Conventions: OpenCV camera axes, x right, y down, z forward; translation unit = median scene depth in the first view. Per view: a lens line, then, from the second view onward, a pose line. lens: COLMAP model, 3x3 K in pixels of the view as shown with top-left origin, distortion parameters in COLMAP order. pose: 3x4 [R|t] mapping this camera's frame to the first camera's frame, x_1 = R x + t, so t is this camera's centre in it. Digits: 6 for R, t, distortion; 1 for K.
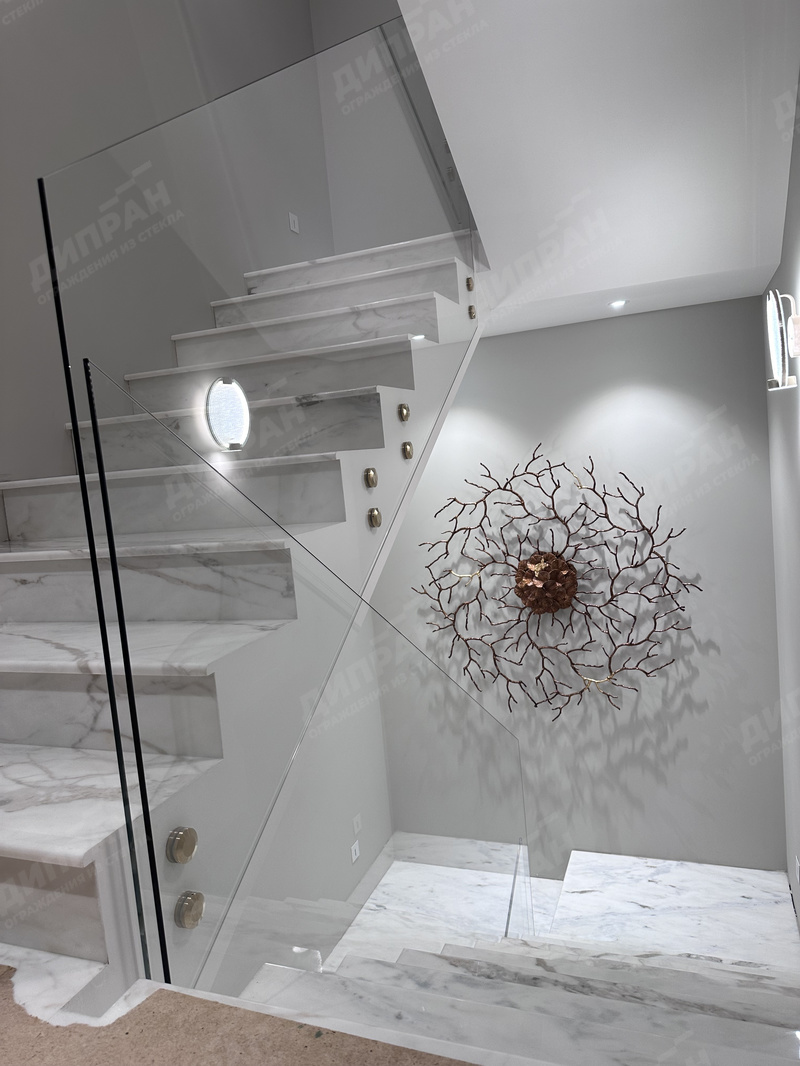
lens RADIAL K [[755.4, 0, 400.2], [0, 755.4, 535.5], [0, 0, 1]] dist [0.040340, -0.026283]
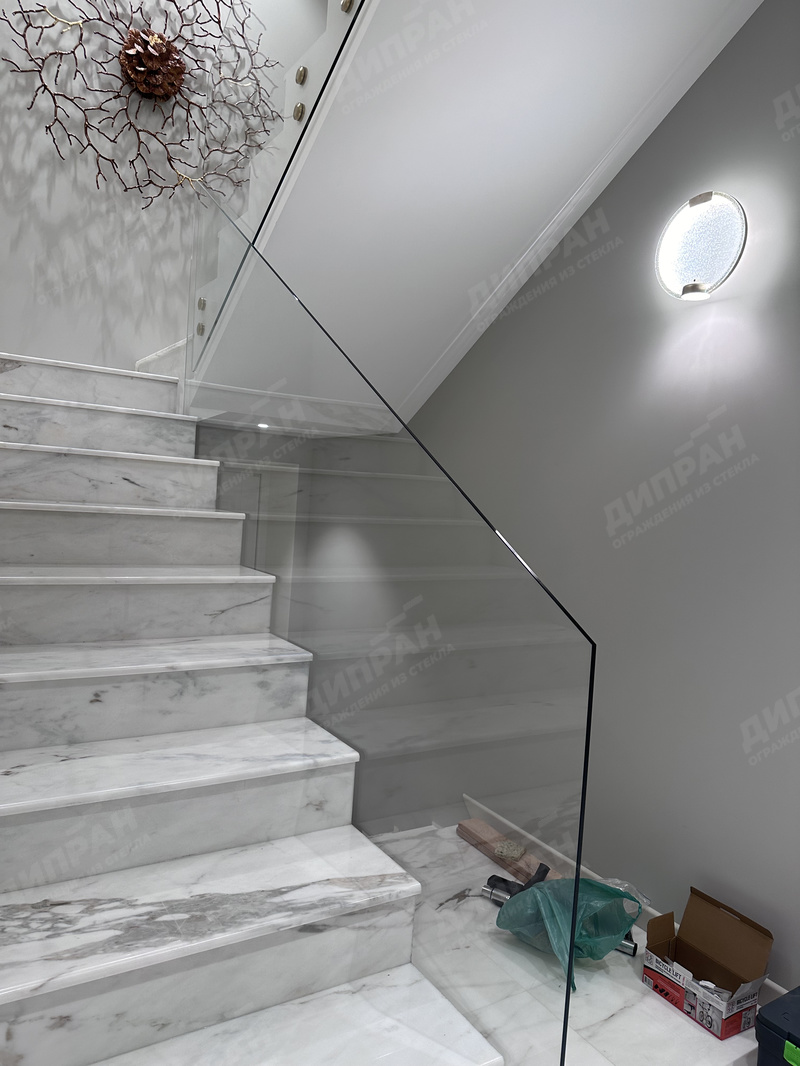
lens RADIAL K [[755.4, 0, 406.3], [0, 755.4, 527.9], [0, 0, 1]] dist [0.040340, -0.026283]
pose [[0.567162, 0.096160, 0.817973, -0.369661], [-0.033638, 0.995037, -0.093651, 0.722068], [-0.822919, 0.025600, 0.567582, 0.155810]]
